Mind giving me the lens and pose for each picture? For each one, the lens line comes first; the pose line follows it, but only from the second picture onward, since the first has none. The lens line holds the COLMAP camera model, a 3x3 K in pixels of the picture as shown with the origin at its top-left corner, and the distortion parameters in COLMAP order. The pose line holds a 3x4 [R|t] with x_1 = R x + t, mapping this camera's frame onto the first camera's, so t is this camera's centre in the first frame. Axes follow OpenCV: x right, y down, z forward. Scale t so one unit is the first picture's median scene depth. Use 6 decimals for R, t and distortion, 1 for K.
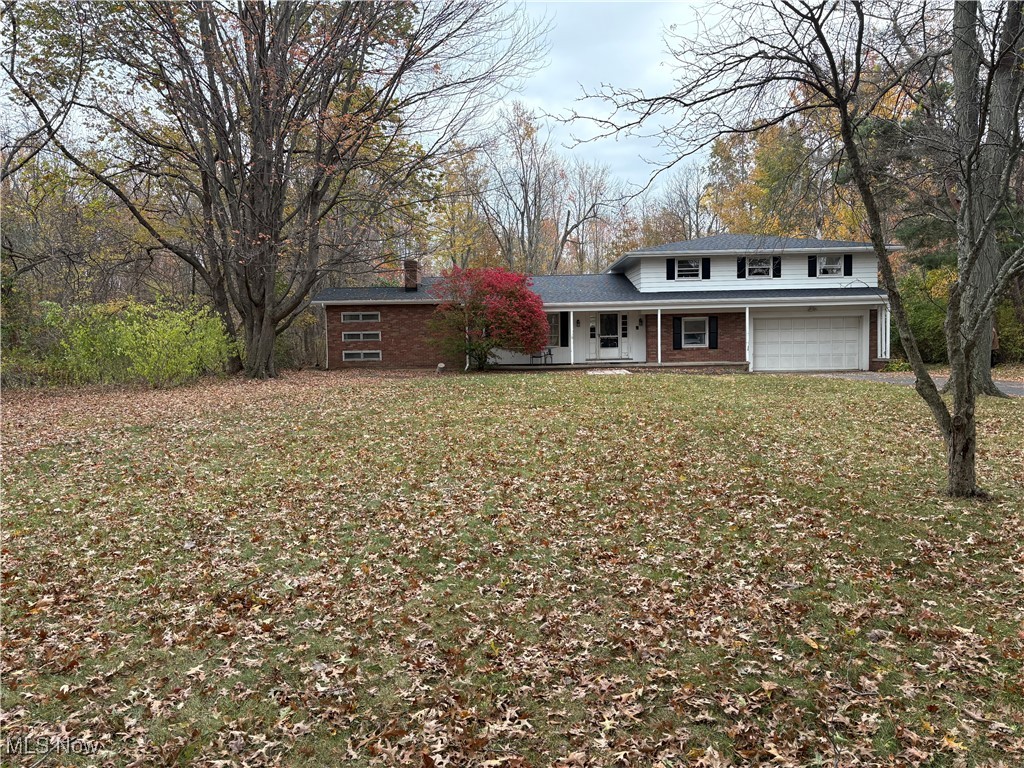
lens RADIAL K [[777.1, 0, 509.4], [0, 777.1, 382.6], [0, 0, 1]] dist [0.072436, -0.044220]
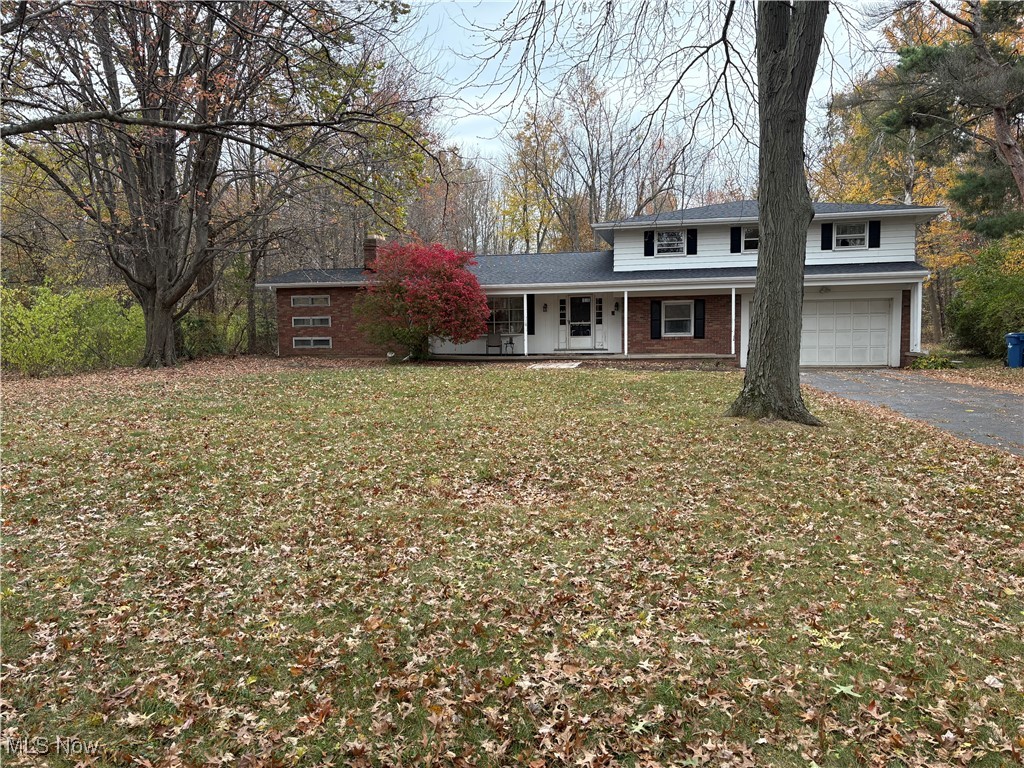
lens RADIAL K [[777.1, 0, 510.8], [0, 777.1, 380.6], [0, 0, 1]] dist [0.072436, -0.044220]
pose [[0.977927, 0.019245, -0.208059, 0.238265], [-0.015236, 0.999666, 0.020851, -0.012587], [0.208391, -0.017220, 0.977894, 0.143245]]
